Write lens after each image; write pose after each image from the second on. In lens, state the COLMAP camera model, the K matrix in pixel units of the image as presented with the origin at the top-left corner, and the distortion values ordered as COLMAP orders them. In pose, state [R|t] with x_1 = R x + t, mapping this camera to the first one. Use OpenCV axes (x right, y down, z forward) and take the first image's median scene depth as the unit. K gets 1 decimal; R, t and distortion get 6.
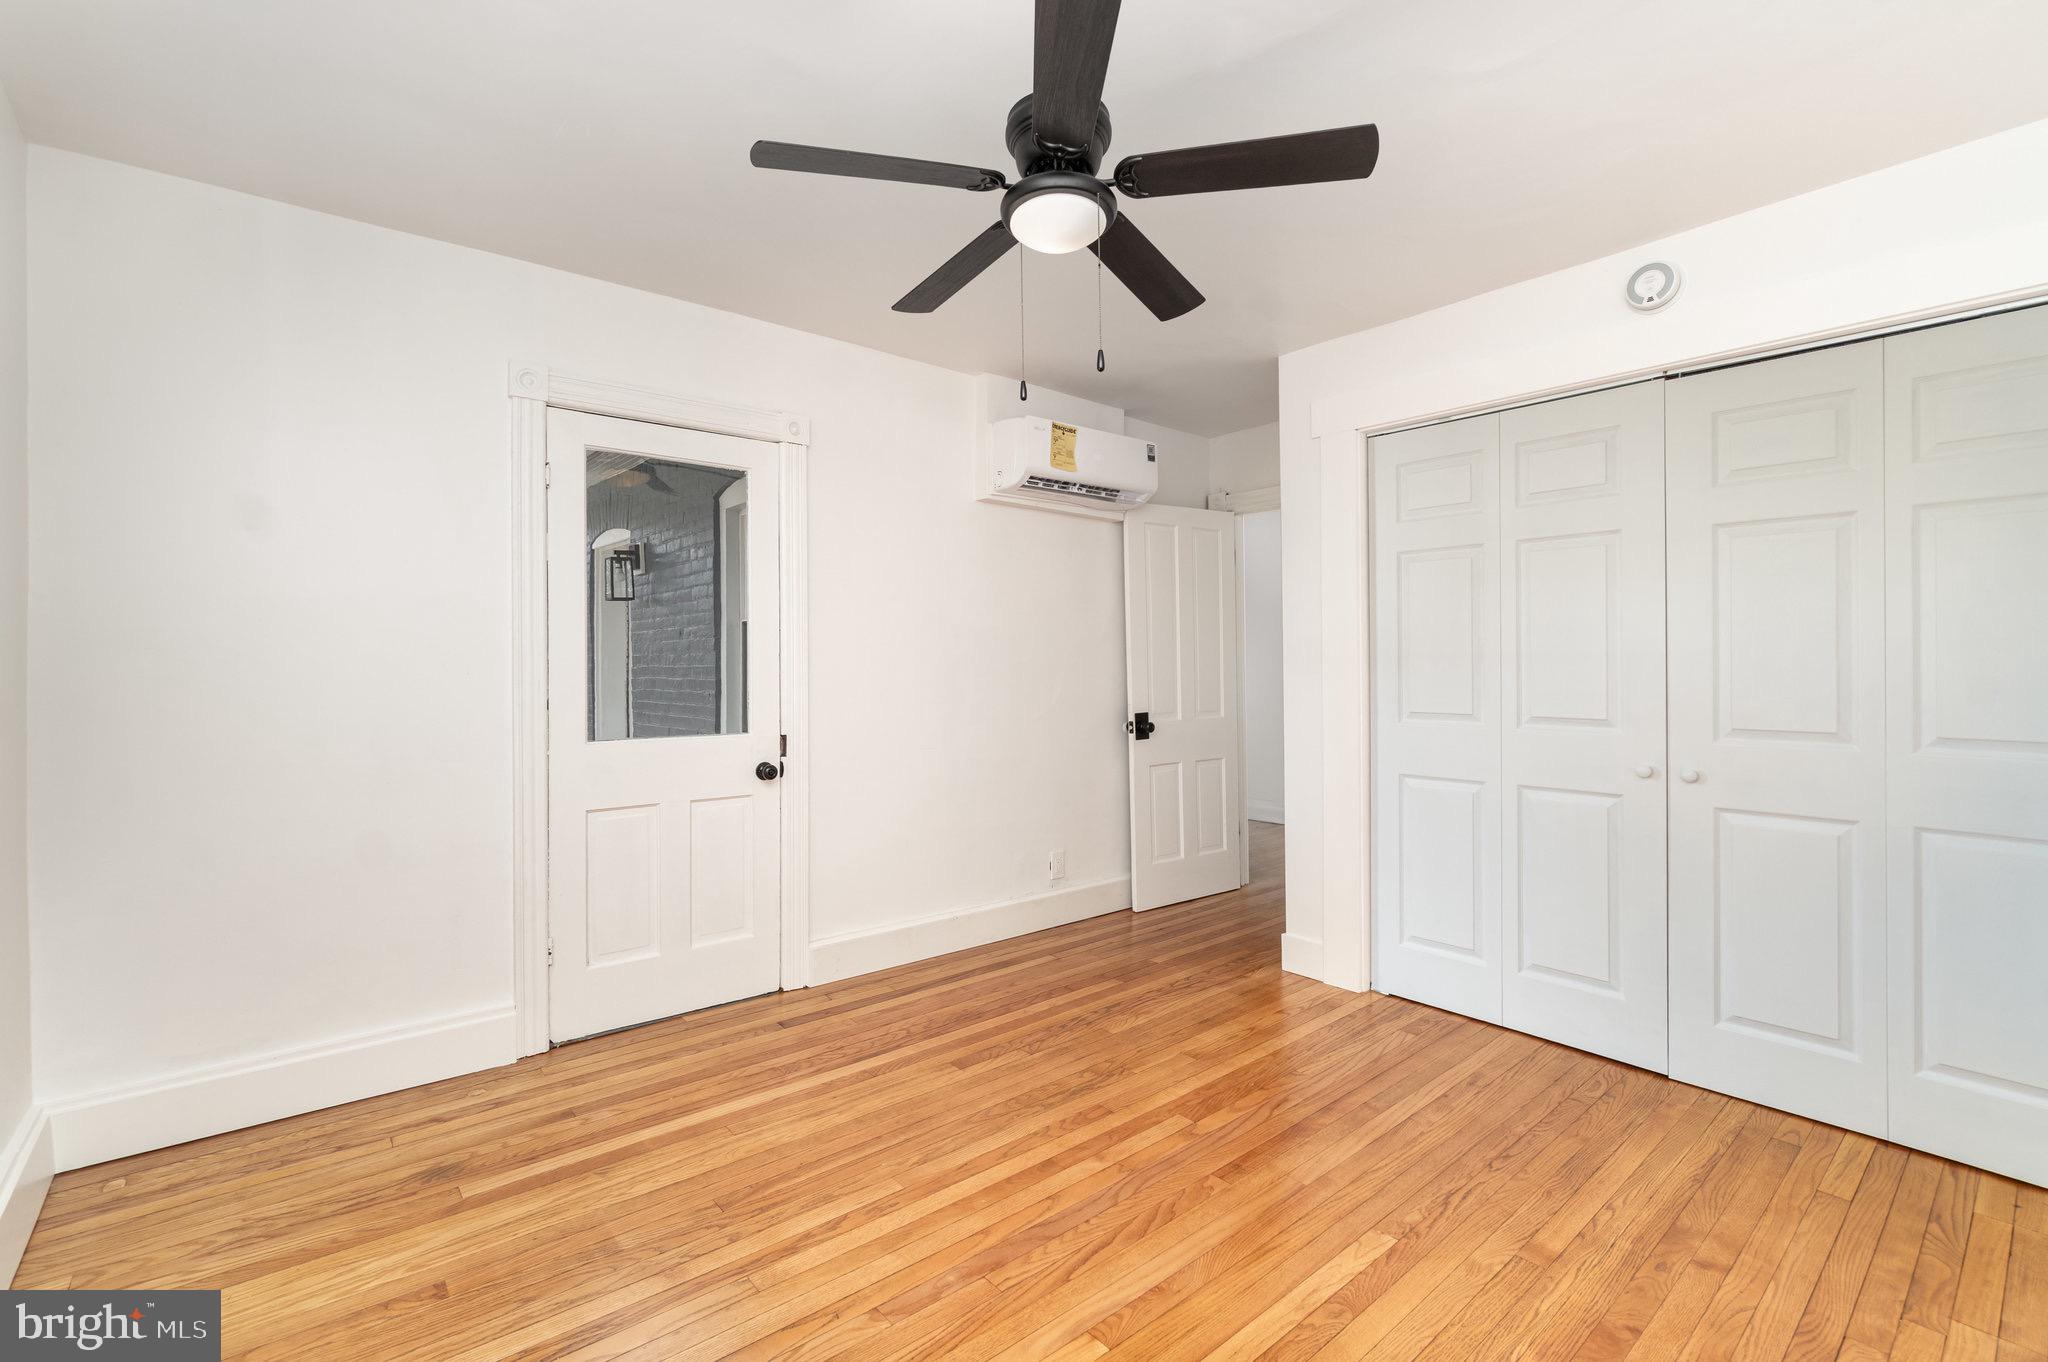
lens RADIAL K [[896.5, 0, 1030.4], [0, 896.5, 676.6], [0, 0, 1]] dist [-0.000543, 0.000332]
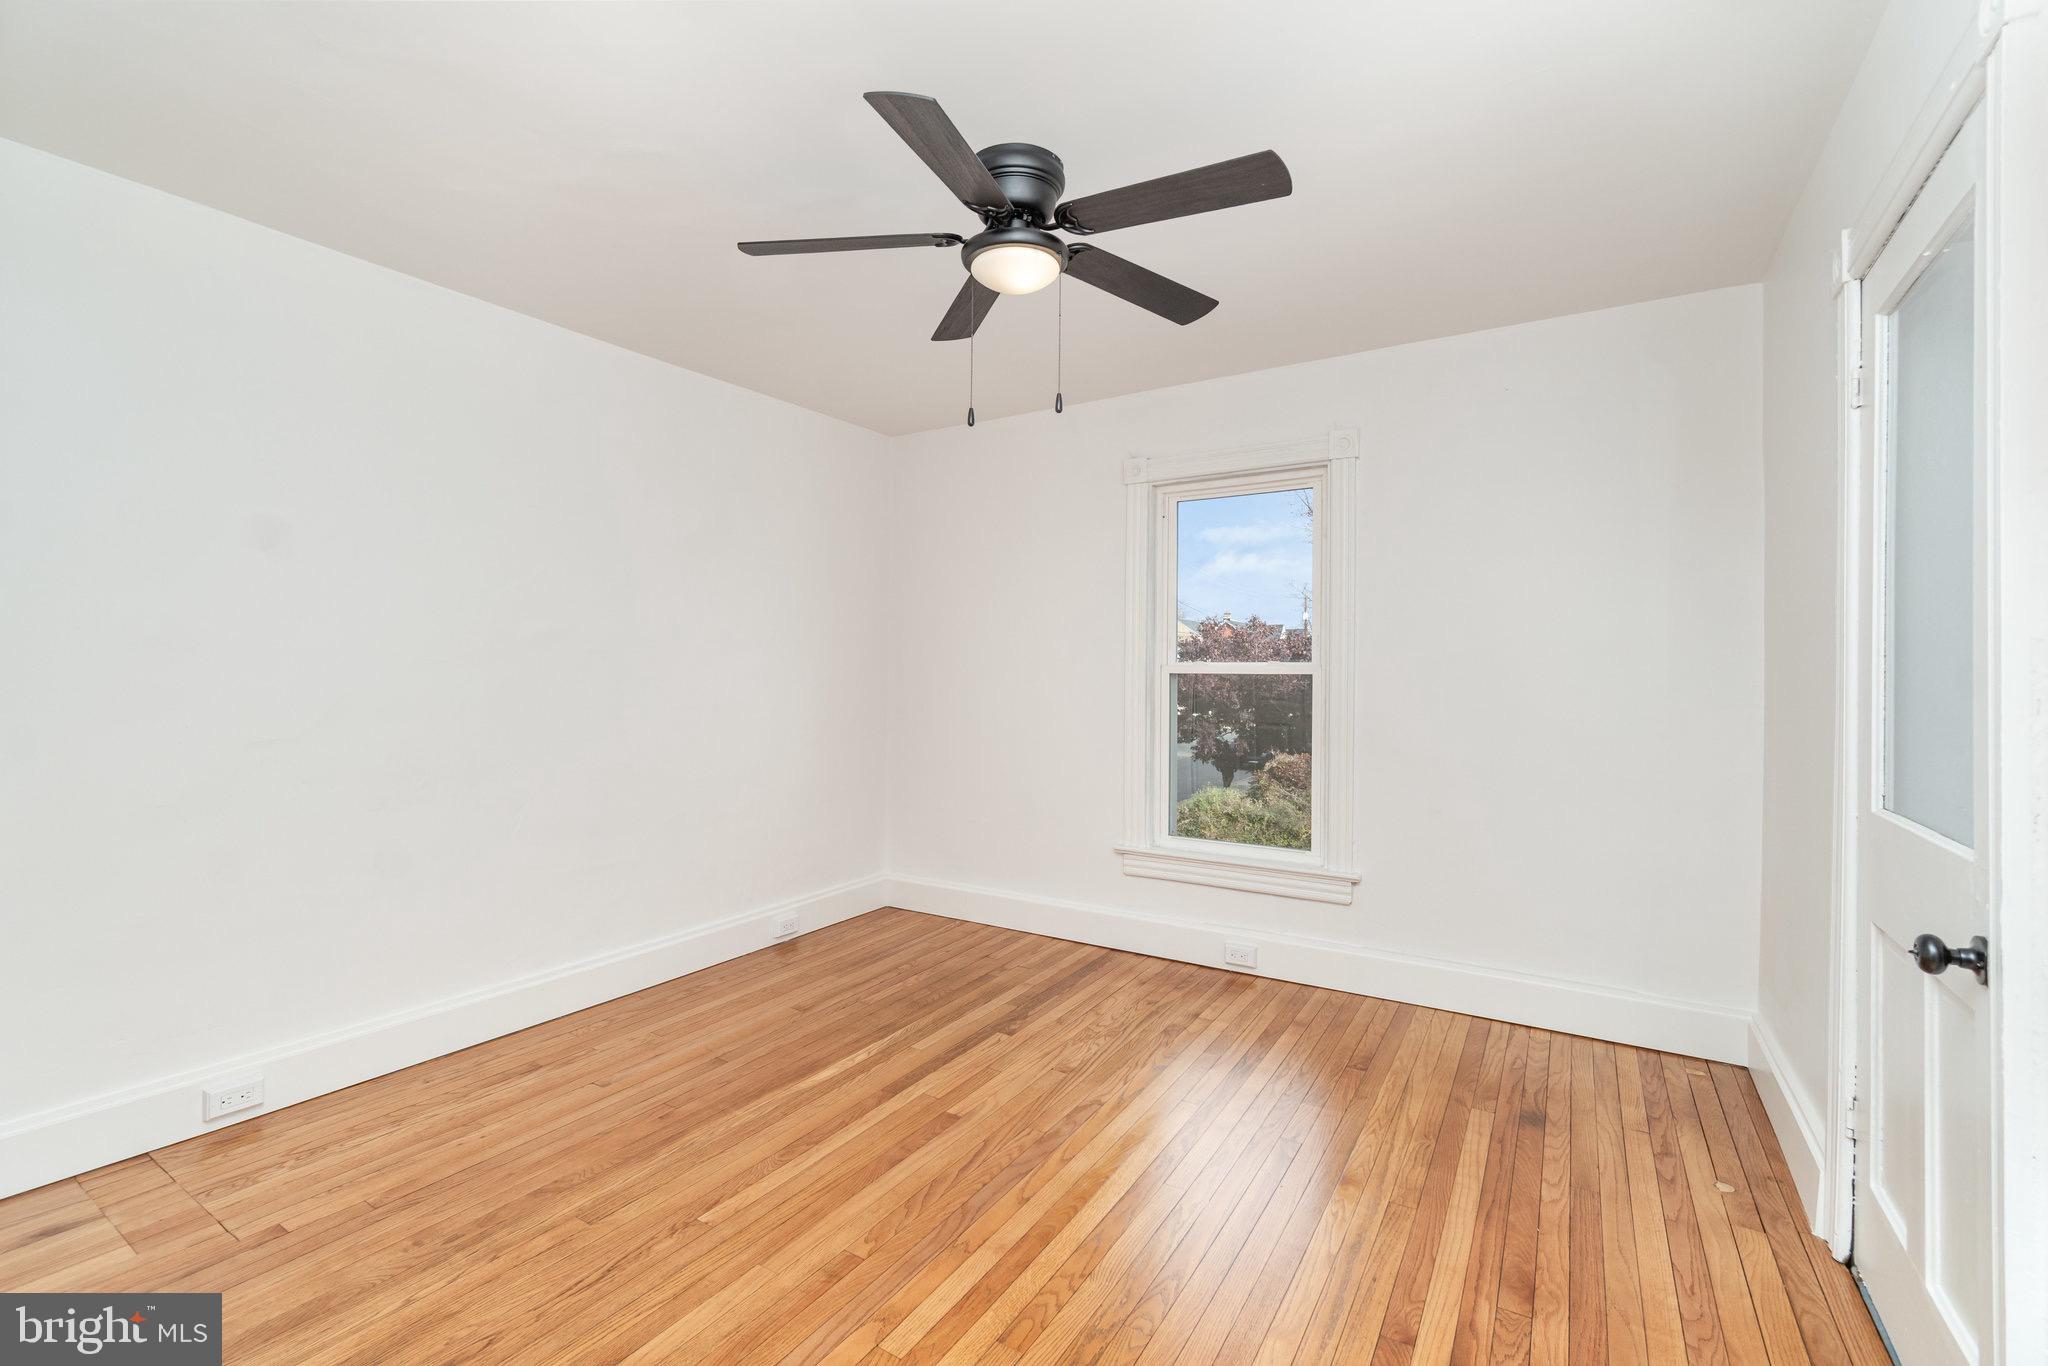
lens RADIAL K [[896.5, 0, 1027.5], [0, 896.5, 666.0], [0, 0, 1]] dist [-0.000543, 0.000332]
pose [[-0.953157, -0.009328, -0.302331, 0.333146], [-0.011192, 0.999928, 0.004434, -0.032402], [0.302267, 0.007610, -0.953193, 1.953145]]
